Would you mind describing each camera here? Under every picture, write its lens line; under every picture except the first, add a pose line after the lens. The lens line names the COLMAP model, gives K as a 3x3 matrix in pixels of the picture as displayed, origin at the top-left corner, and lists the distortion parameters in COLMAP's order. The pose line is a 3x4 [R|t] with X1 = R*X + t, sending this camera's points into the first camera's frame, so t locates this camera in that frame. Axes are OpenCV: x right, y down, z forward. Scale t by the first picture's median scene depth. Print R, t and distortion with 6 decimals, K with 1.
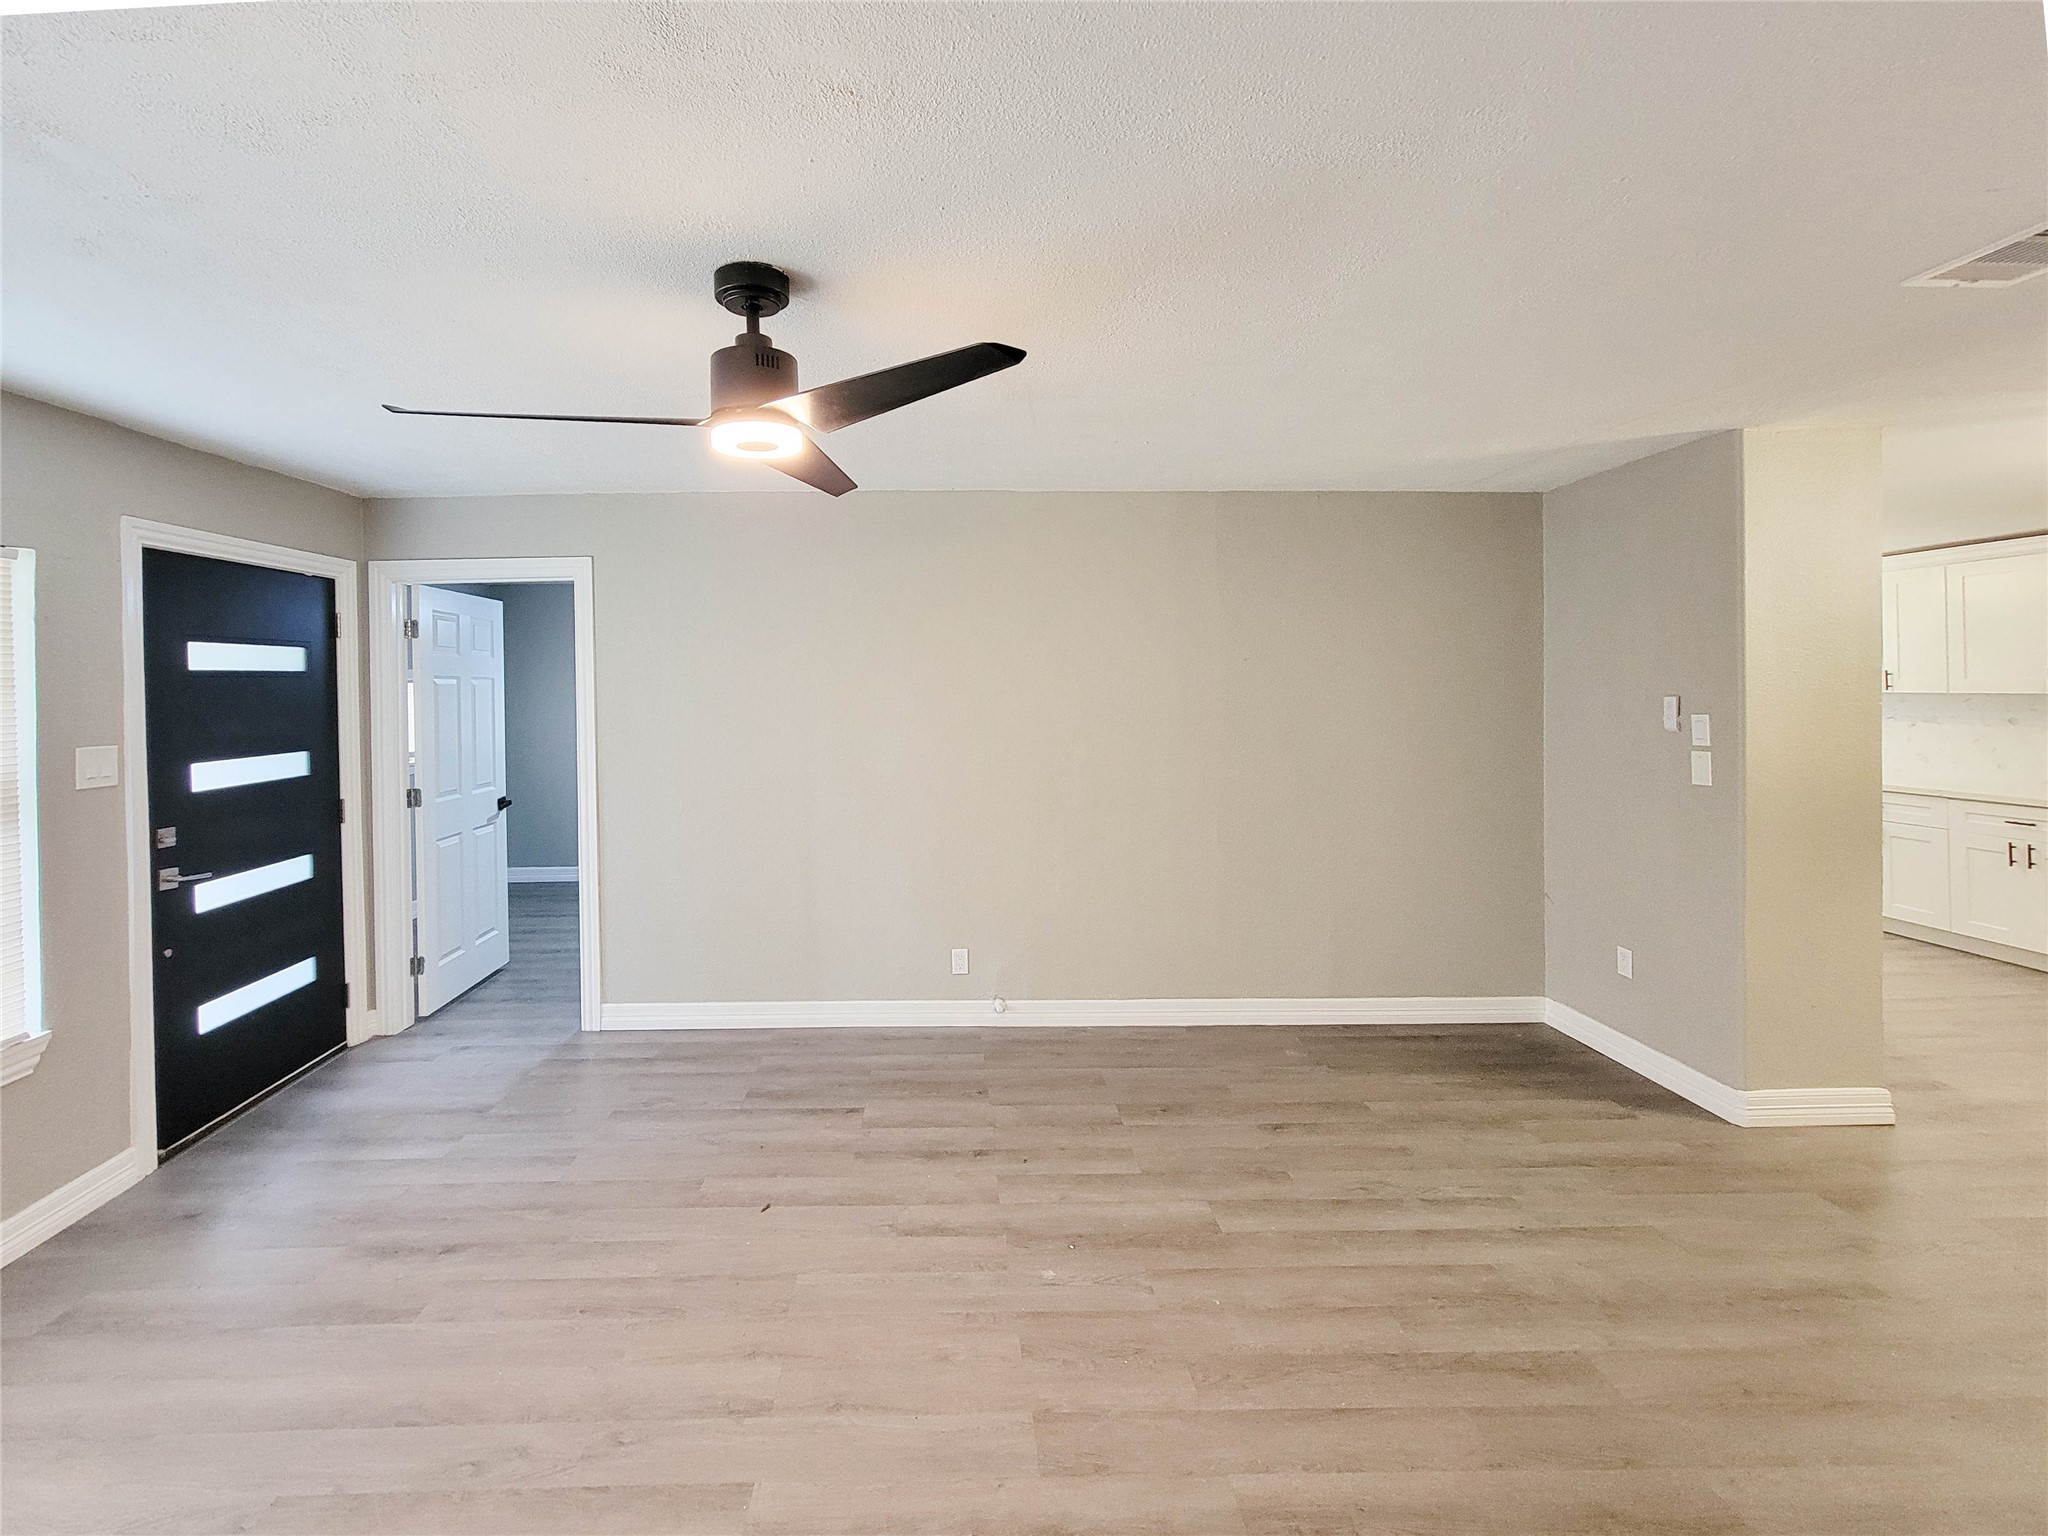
lens RADIAL K [[814.2, 0, 1019.5], [0, 814.2, 689.7], [0, 0, 1]] dist [0.000030, 0.000265]
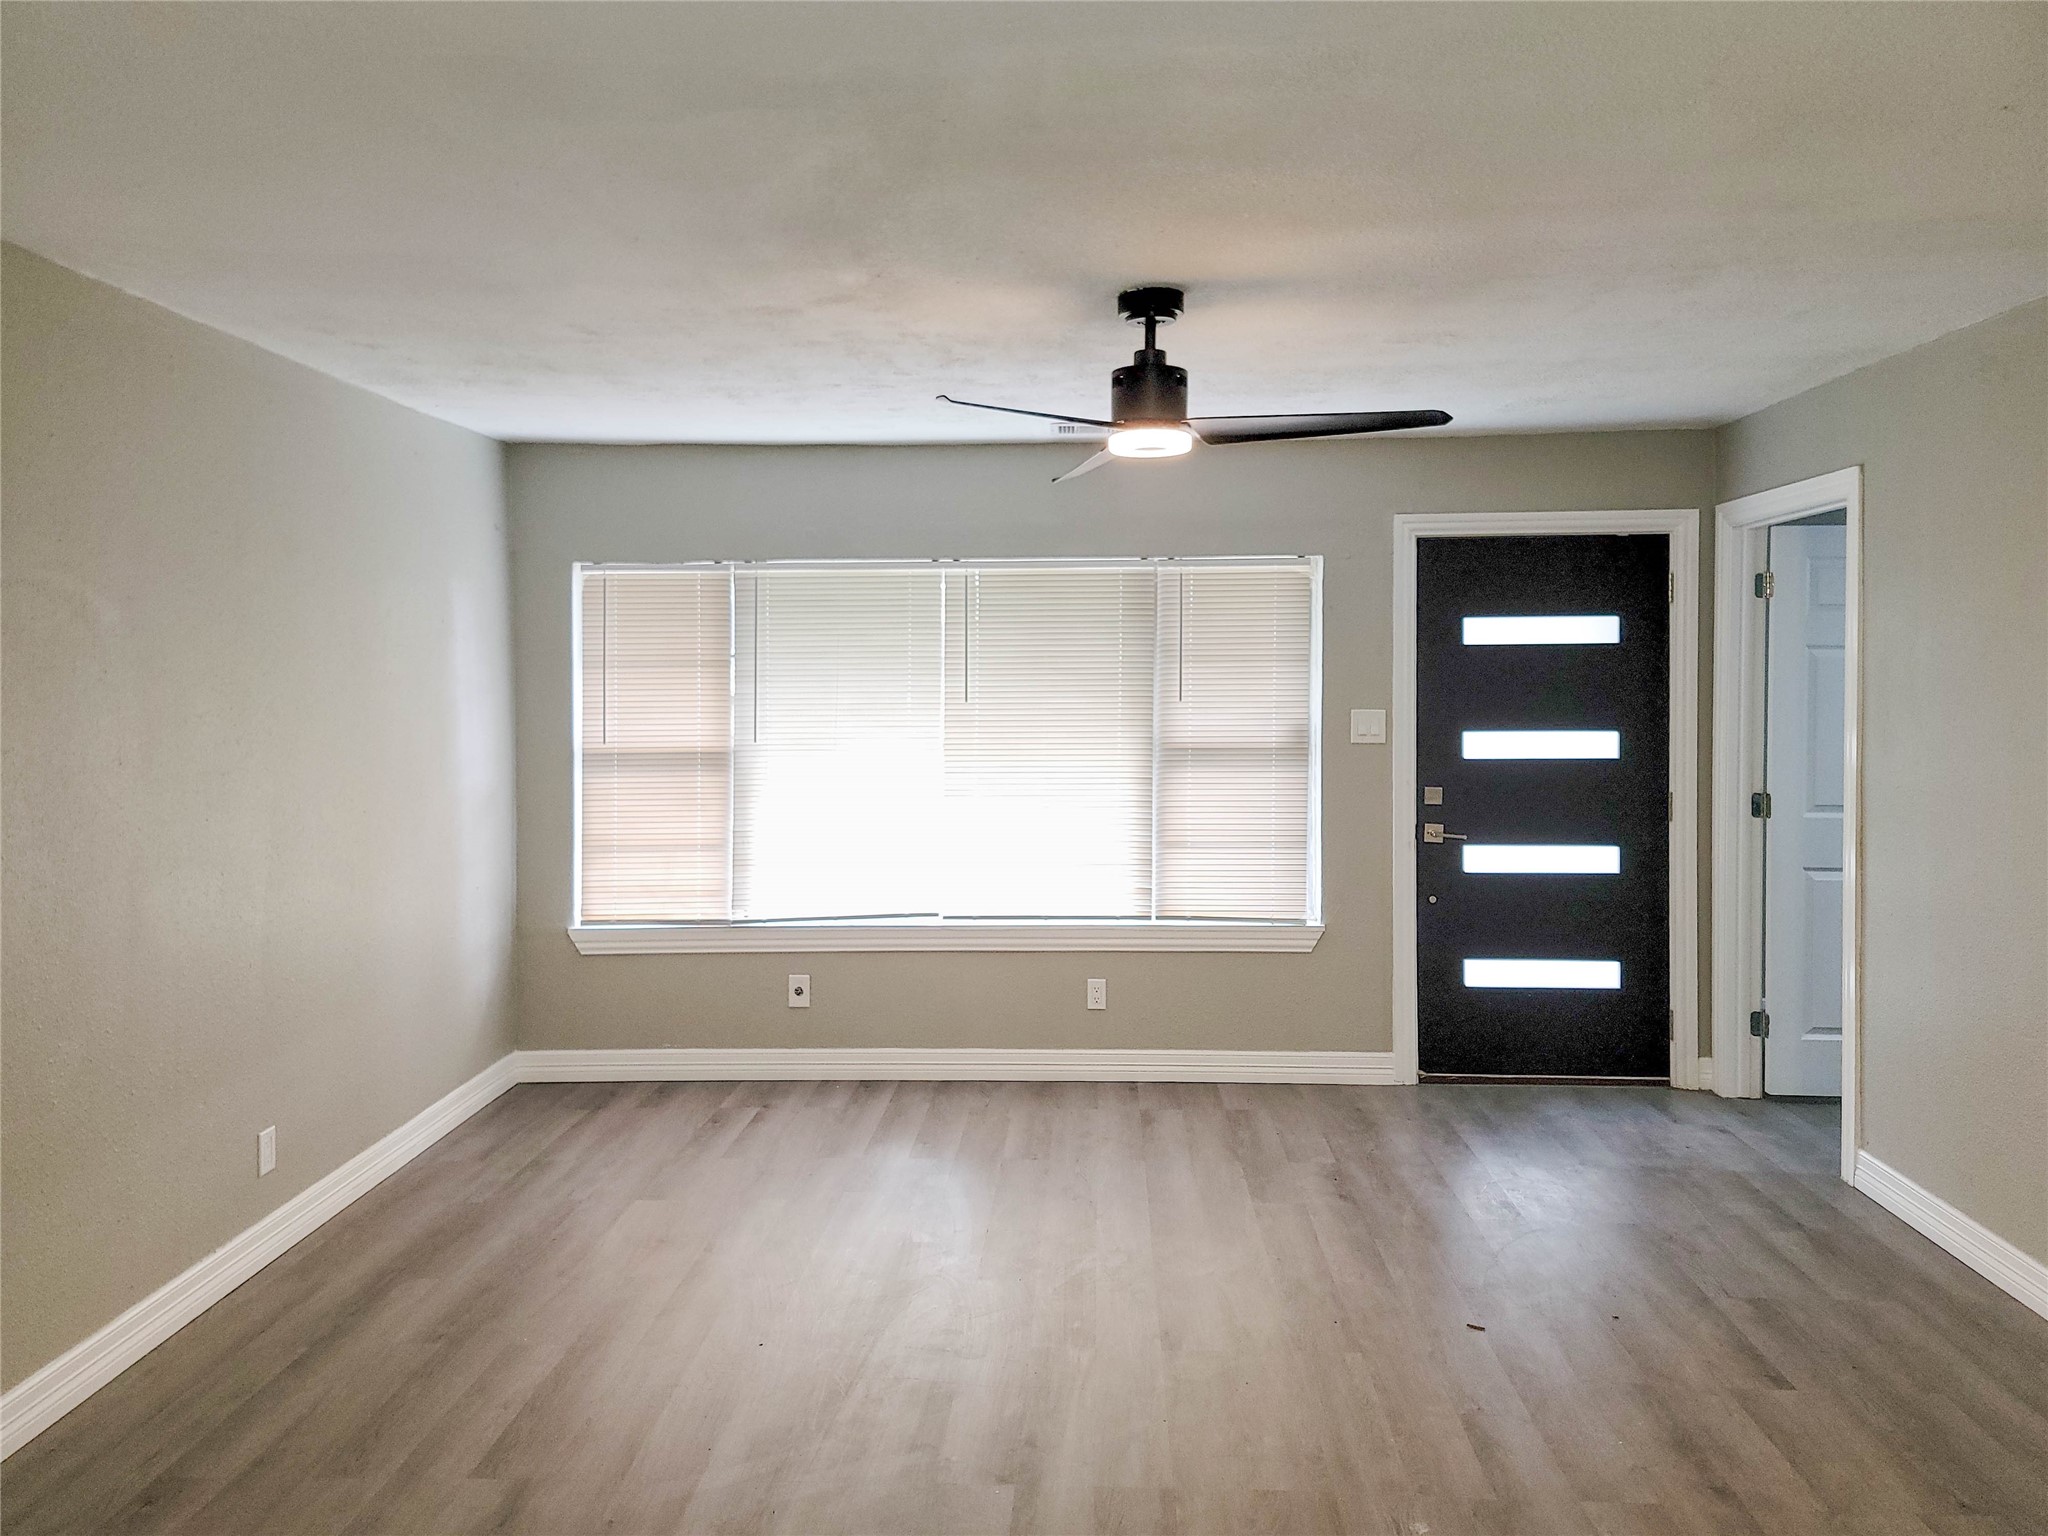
lens RADIAL K [[1448.0, 0, 1024.4], [0, 1448.0, 684.5], [0, 0, 1]] dist [0.001195, -0.000038]
pose [[-0.061927, 0.021907, -0.997840, 0.919087], [-0.005659, 0.999735, 0.022299, -0.010877], [0.998065, 0.007028, -0.061787, 0.541568]]
